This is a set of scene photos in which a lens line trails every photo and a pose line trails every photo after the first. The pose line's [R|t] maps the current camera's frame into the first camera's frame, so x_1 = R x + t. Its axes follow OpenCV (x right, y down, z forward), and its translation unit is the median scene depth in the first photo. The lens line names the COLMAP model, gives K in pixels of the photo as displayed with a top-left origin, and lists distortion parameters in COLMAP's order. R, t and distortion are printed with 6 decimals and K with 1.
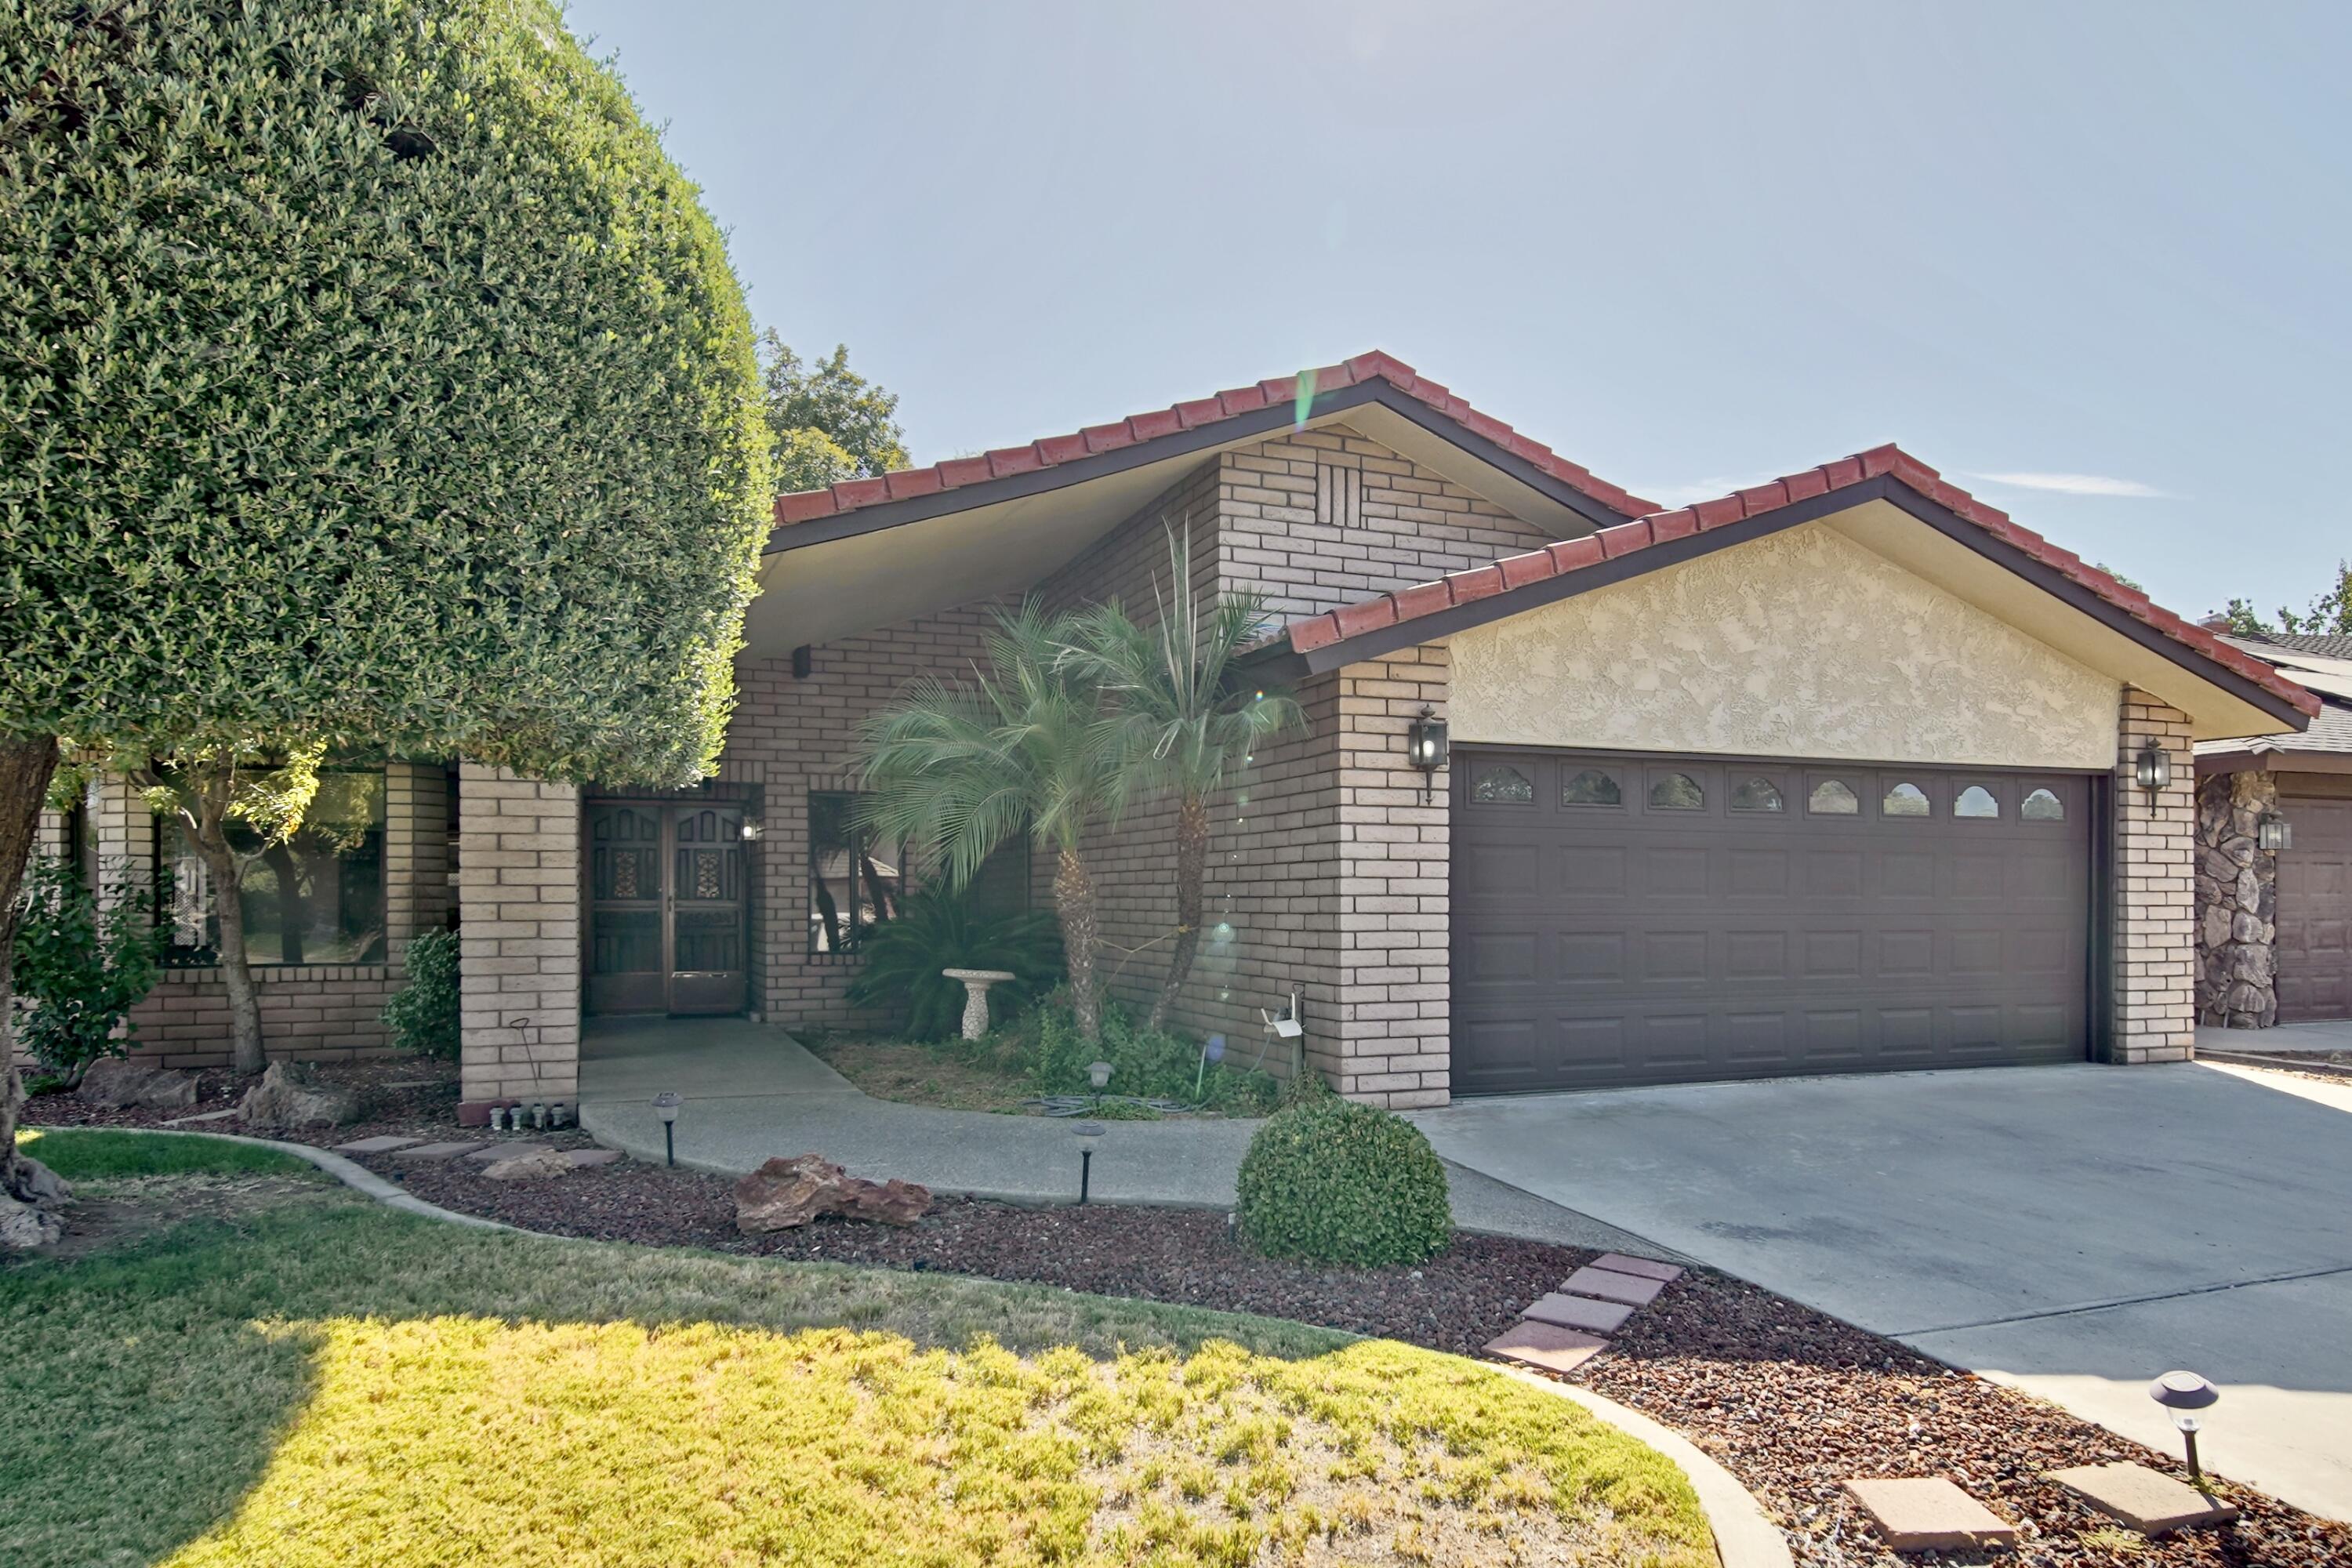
lens RADIAL K [[1536.4, 0, 1224.7], [0, 1536.4, 914.0], [0, 0, 1]] dist [0.000135, 0.000202]
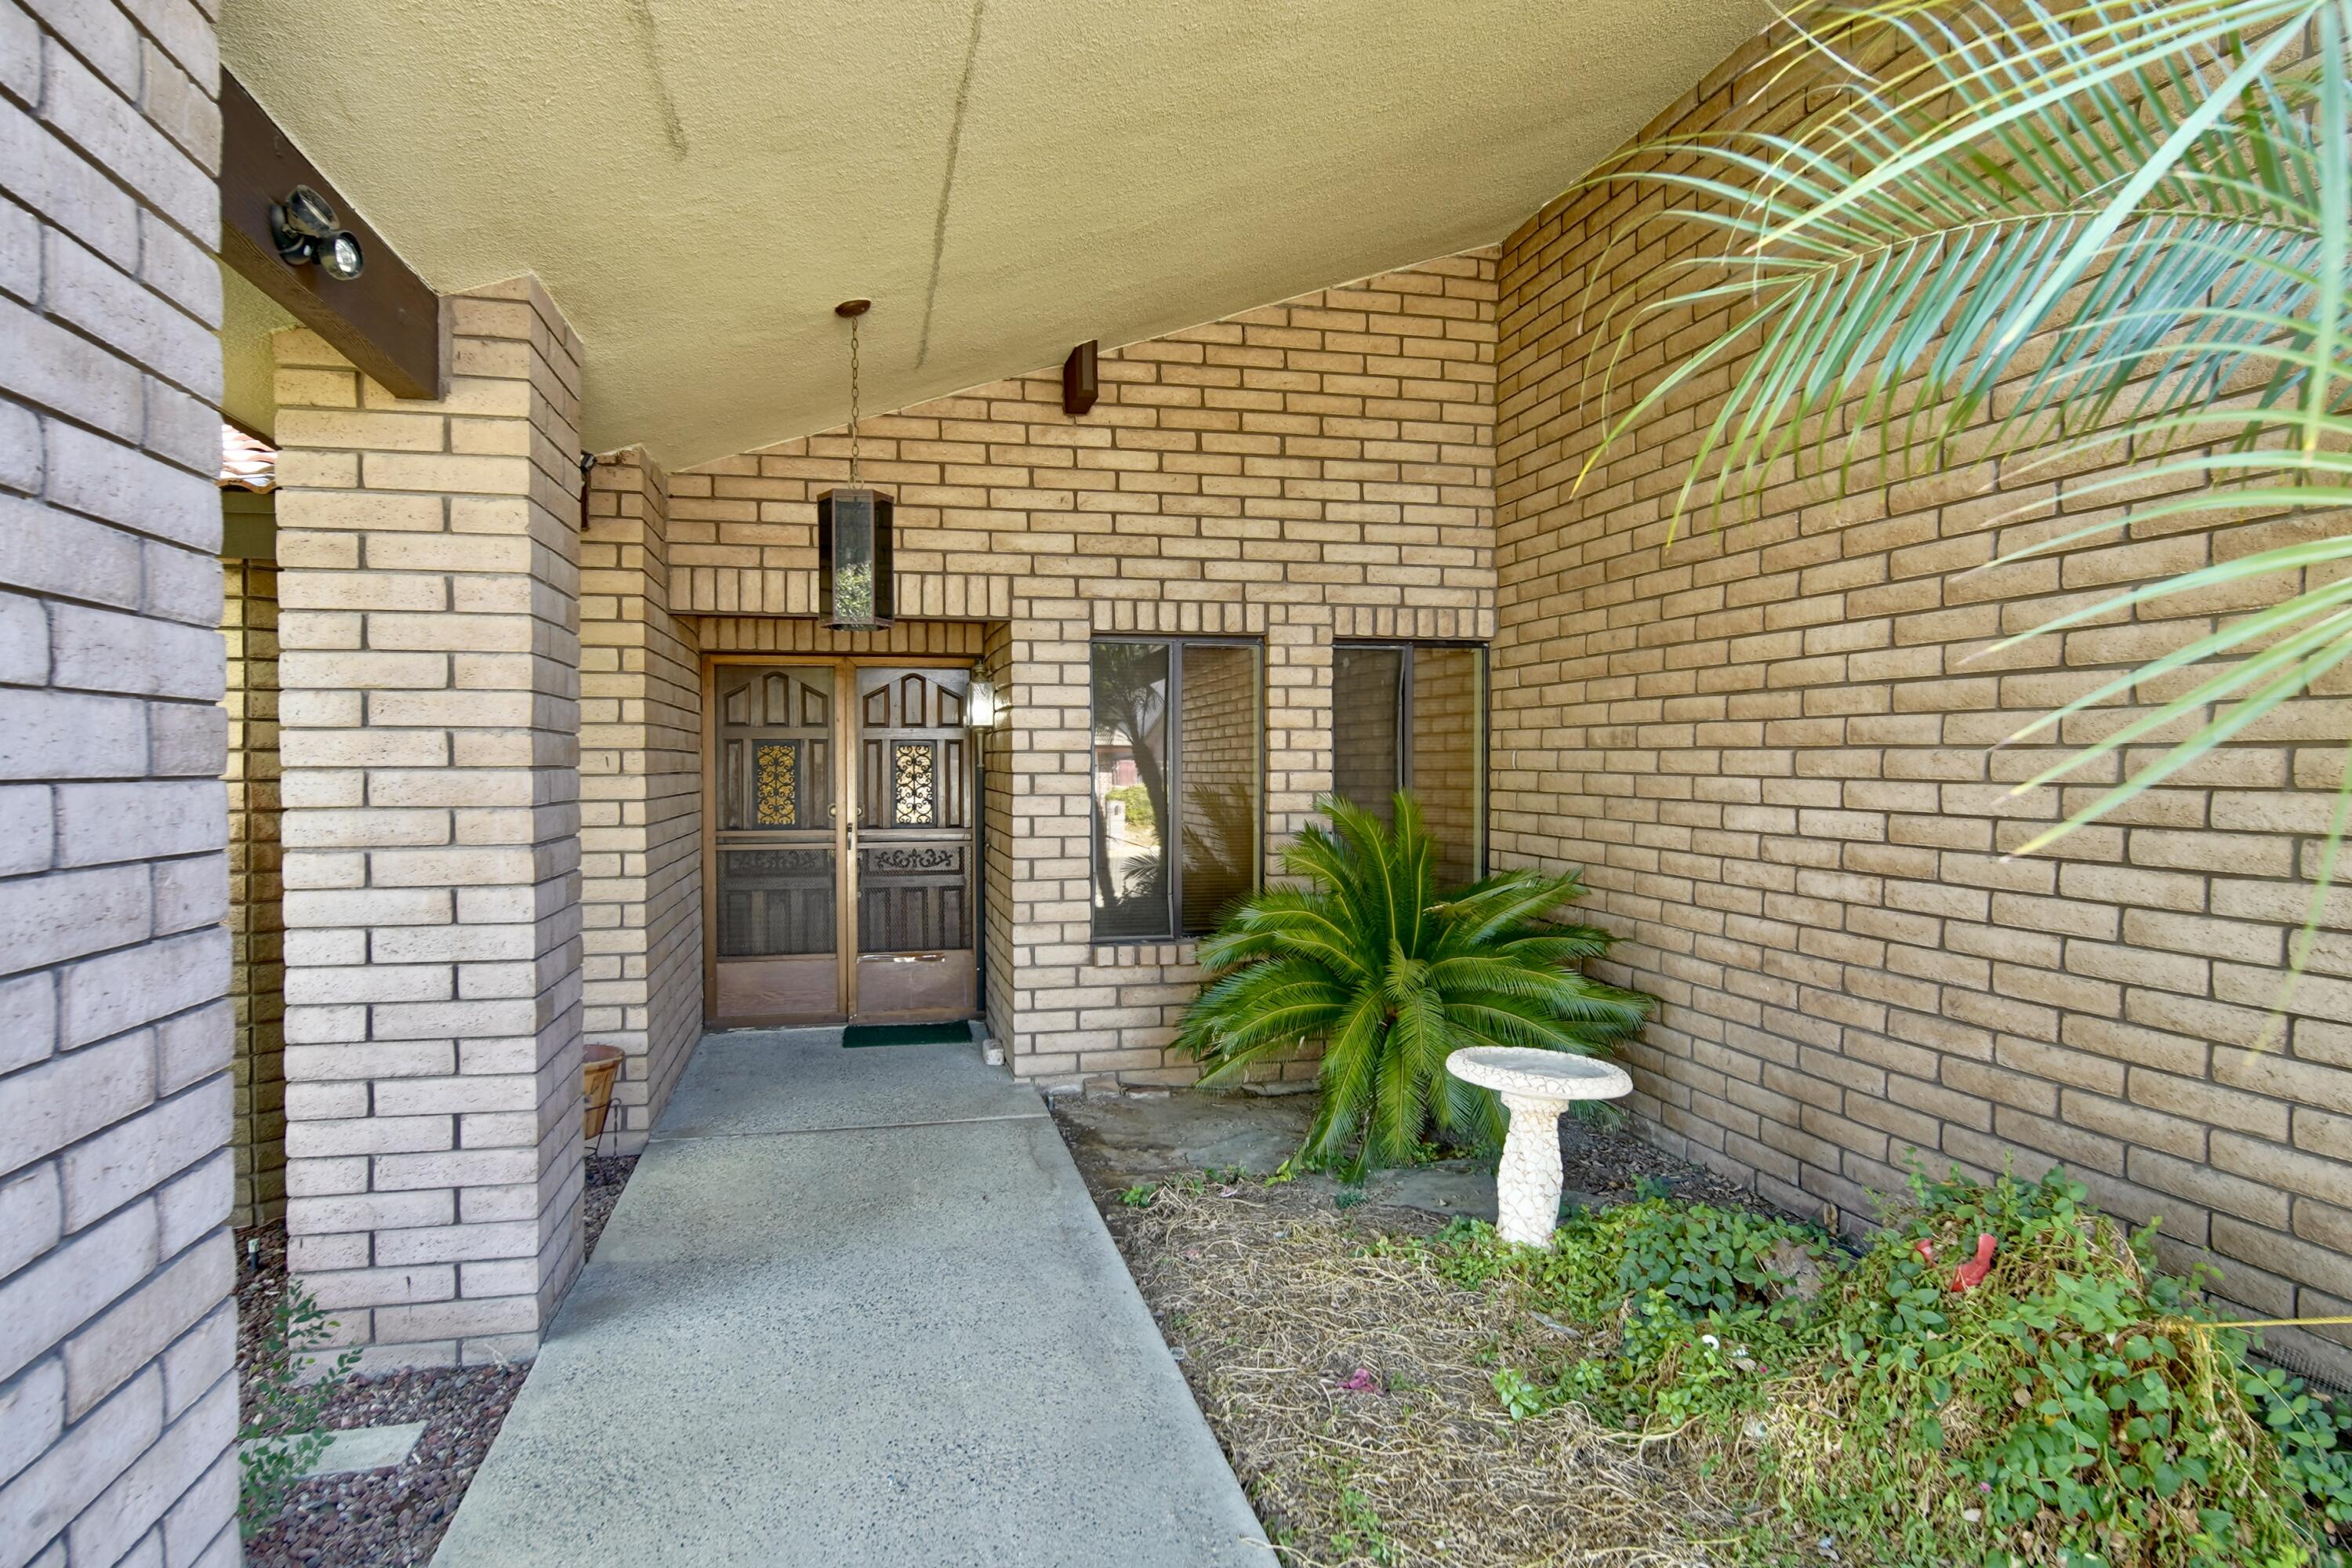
lens RADIAL K [[1334.3, 0, 1168.8], [0, 1334.3, 783.6], [0, 0, 1]] dist [-0.000981, 0.000205]
pose [[0.986850, 0.002487, -0.161621, -0.271147], [-0.000620, 0.999932, 0.011605, -0.053662], [0.161639, -0.011352, 0.986785, 0.879334]]
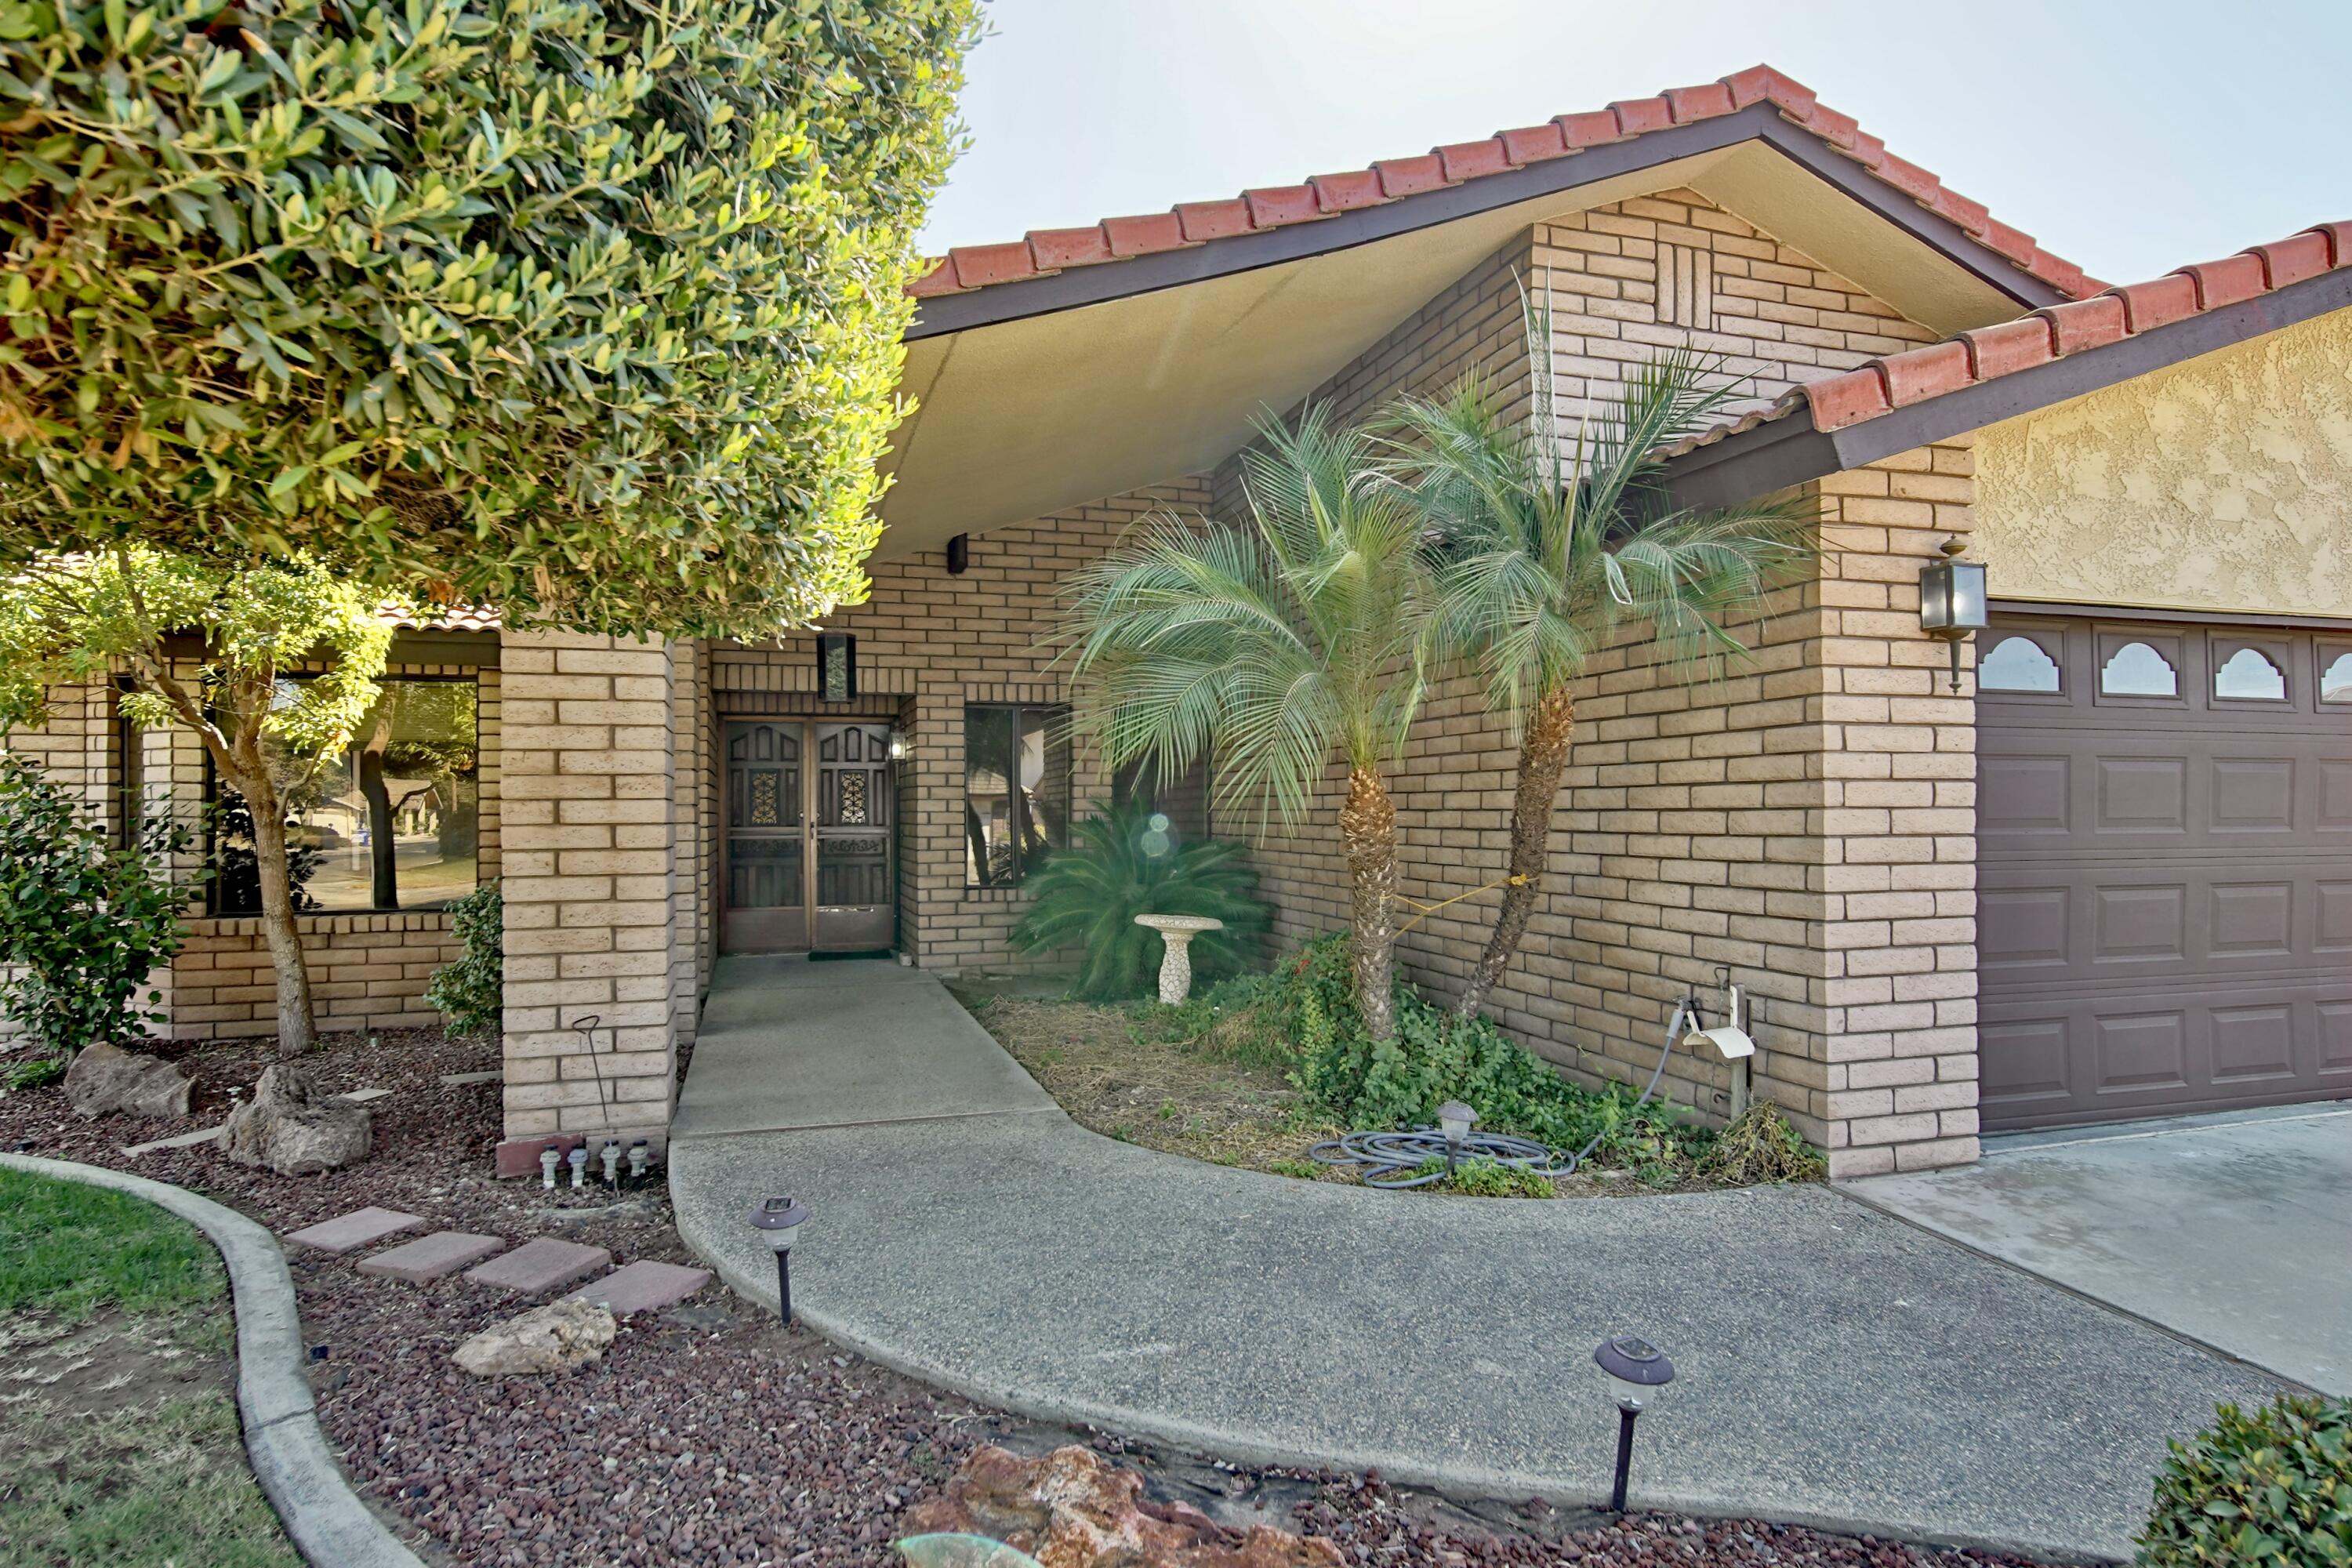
lens RADIAL K [[1302.4, 0, 1168.6], [0, 1302.4, 807.0], [0, 0, 1]] dist [-0.001190, 0.000834]
pose [[0.996079, -0.004843, -0.088333, -0.142127], [0.003899, 0.999933, -0.010857, -0.018897], [0.088379, 0.010470, 0.996032, 0.429272]]
